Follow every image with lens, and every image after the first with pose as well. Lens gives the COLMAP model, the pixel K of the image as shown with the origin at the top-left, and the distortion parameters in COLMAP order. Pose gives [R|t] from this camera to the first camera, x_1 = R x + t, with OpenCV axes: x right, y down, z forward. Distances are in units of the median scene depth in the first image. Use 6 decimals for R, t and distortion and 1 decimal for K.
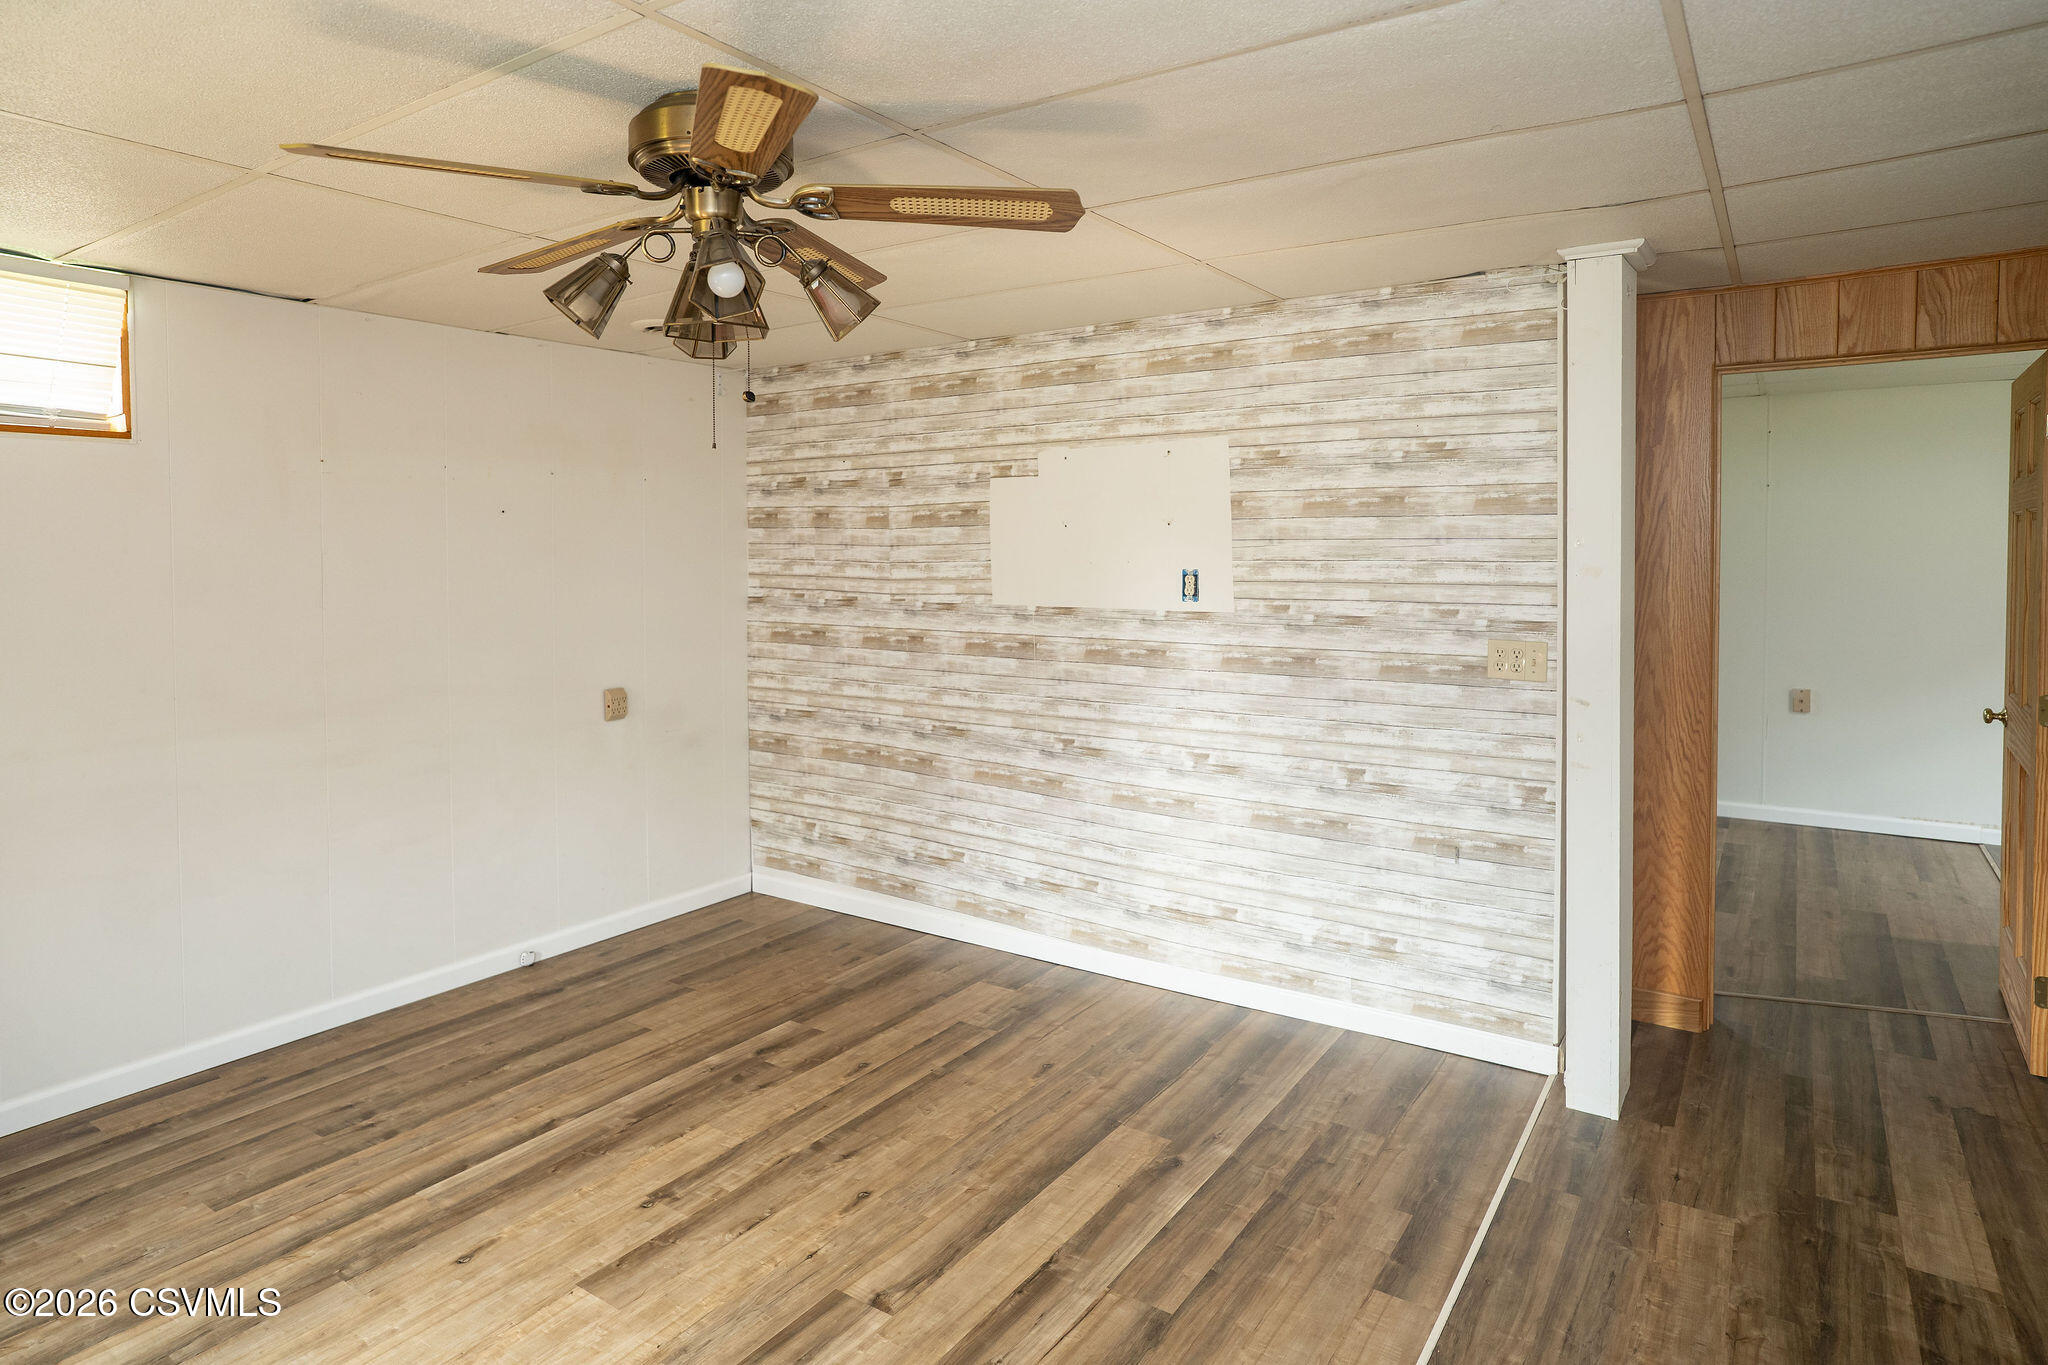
lens RADIAL K [[1218.3, 0, 1018.8], [0, 1218.3, 665.3], [0, 0, 1]] dist [-0.025947, 0.021138]
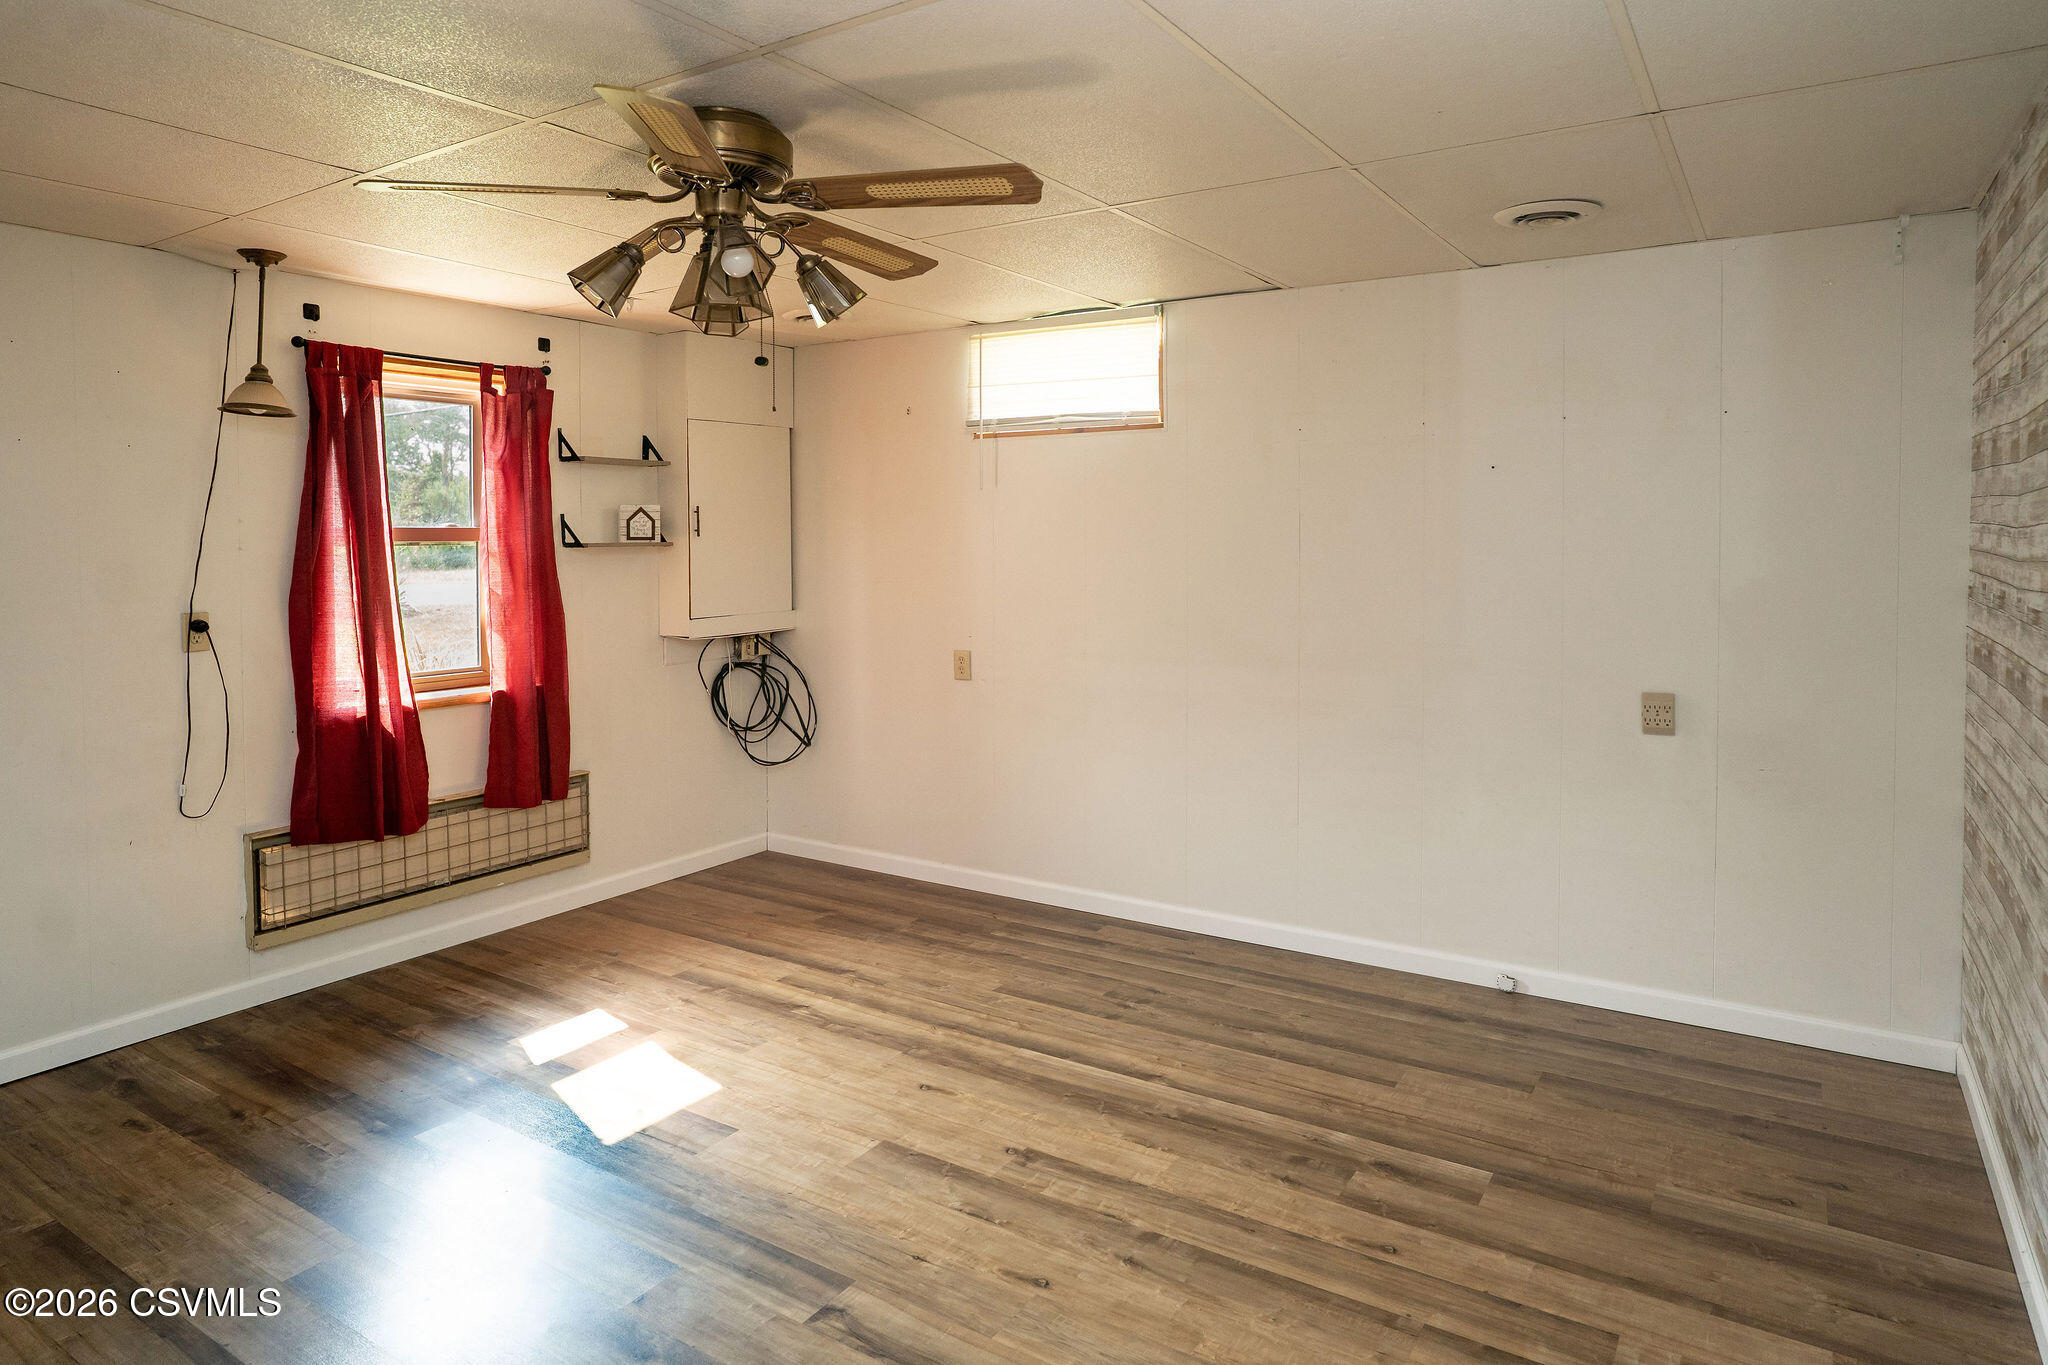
lens RADIAL K [[1218.3, 0, 1022.6], [0, 1218.3, 674.2], [0, 0, 1]] dist [-0.025947, 0.021138]
pose [[-0.005821, 0.116717, -0.993148, 0.598655], [-0.087996, 0.989252, 0.116775, -0.065716], [0.996104, 0.088073, 0.004513, 0.875192]]
